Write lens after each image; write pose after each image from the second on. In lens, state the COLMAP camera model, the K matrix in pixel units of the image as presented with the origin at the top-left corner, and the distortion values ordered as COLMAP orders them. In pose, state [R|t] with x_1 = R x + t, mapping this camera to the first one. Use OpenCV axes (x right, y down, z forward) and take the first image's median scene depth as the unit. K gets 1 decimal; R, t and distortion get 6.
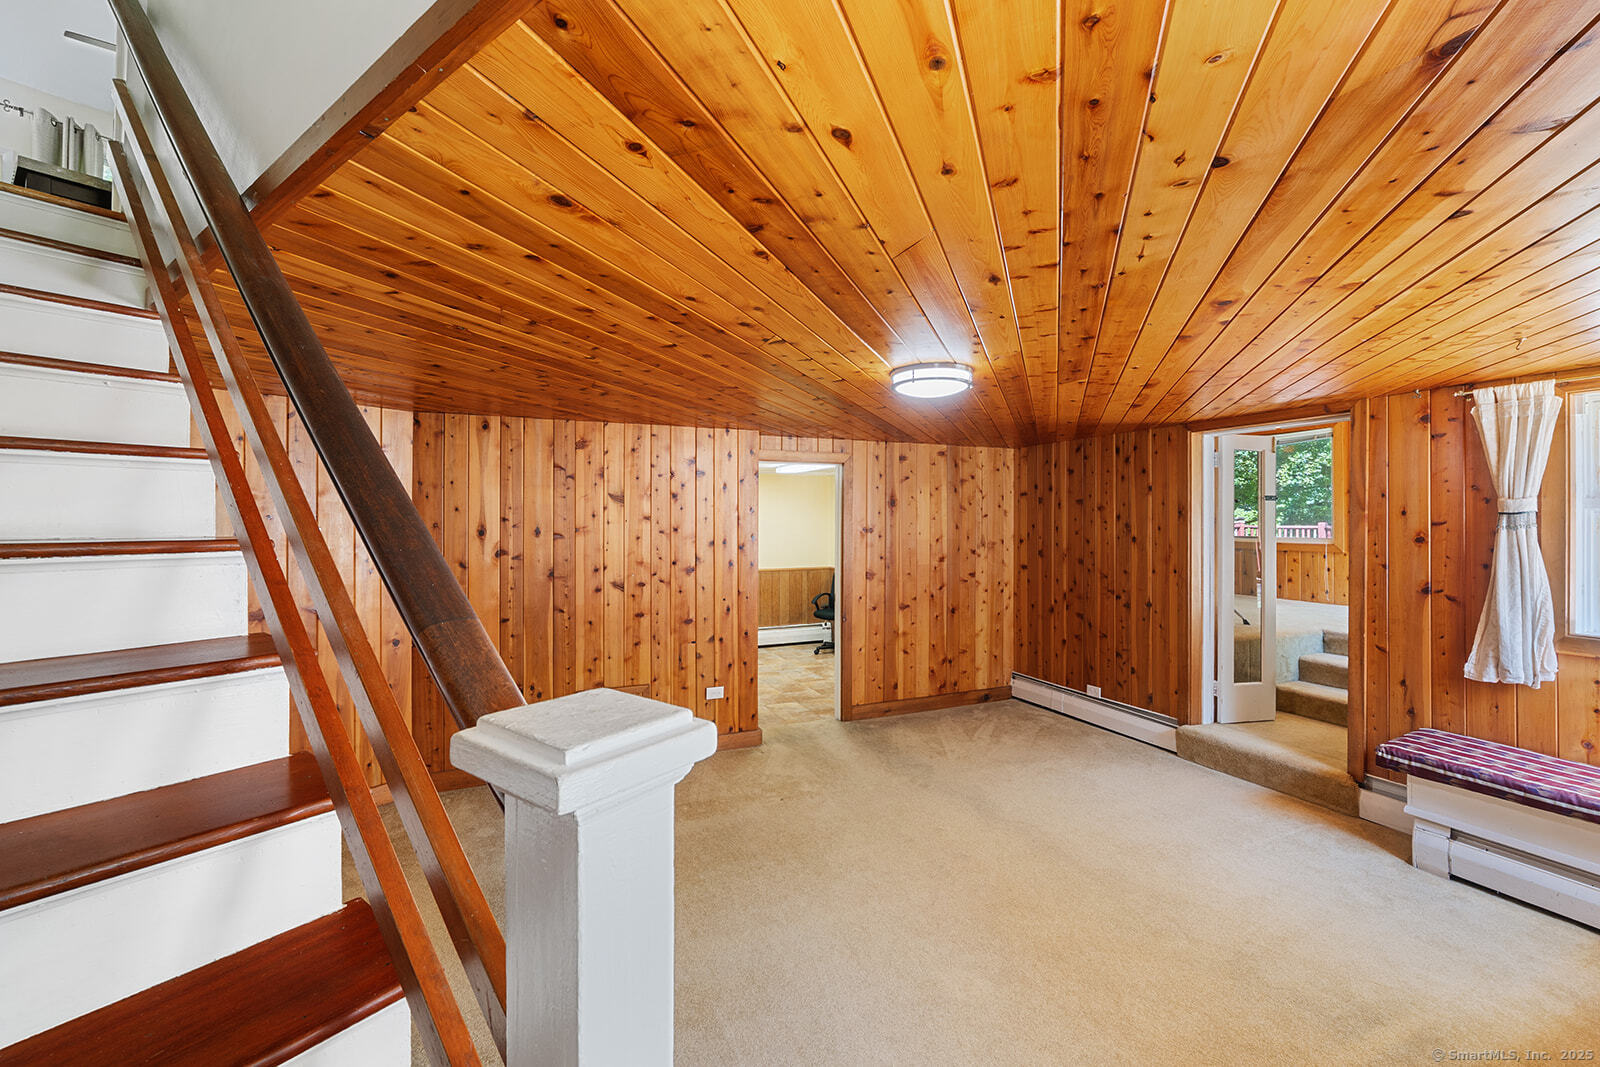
lens RADIAL K [[655.4, 0, 801.2], [0, 655.4, 520.6], [0, 0, 1]] dist [-0.012193, 0.001224]
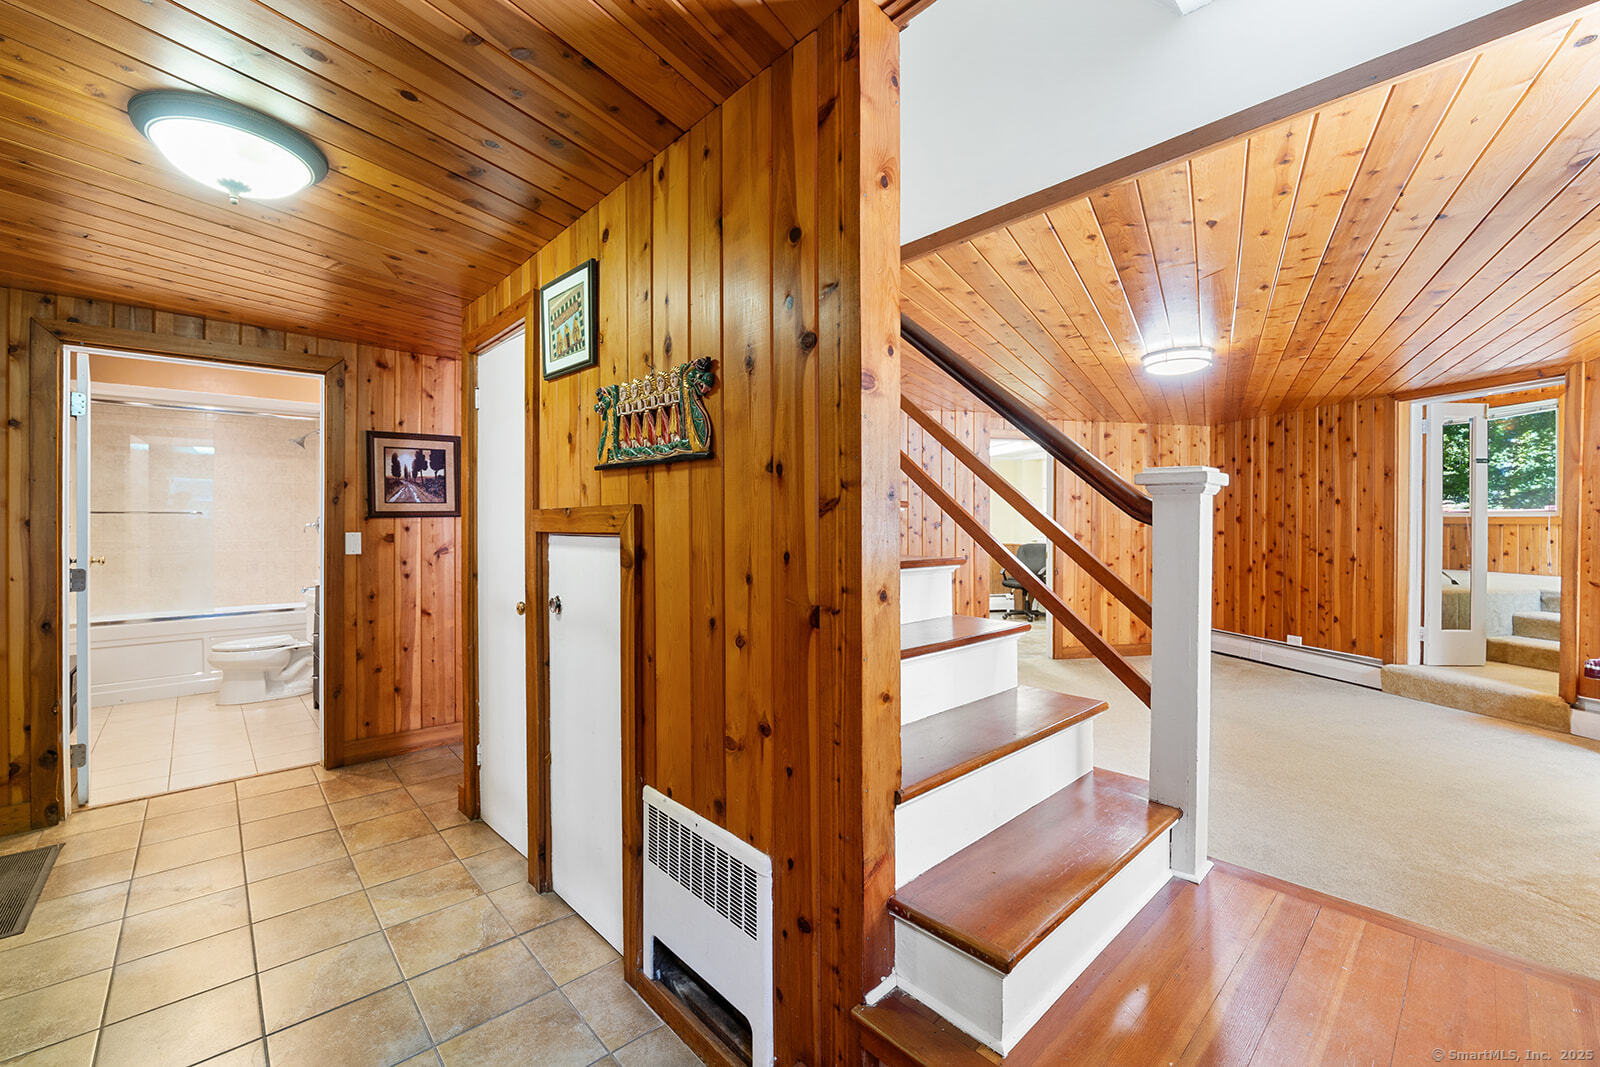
lens RADIAL K [[655.4, 0, 796.5], [0, 655.4, 528.7], [0, 0, 1]] dist [-0.012193, 0.001224]
pose [[0.981240, 0.003160, -0.192763, -0.186781], [-0.001717, 0.999969, 0.007653, 0.071001], [0.192781, -0.007179, 0.981216, -0.272048]]
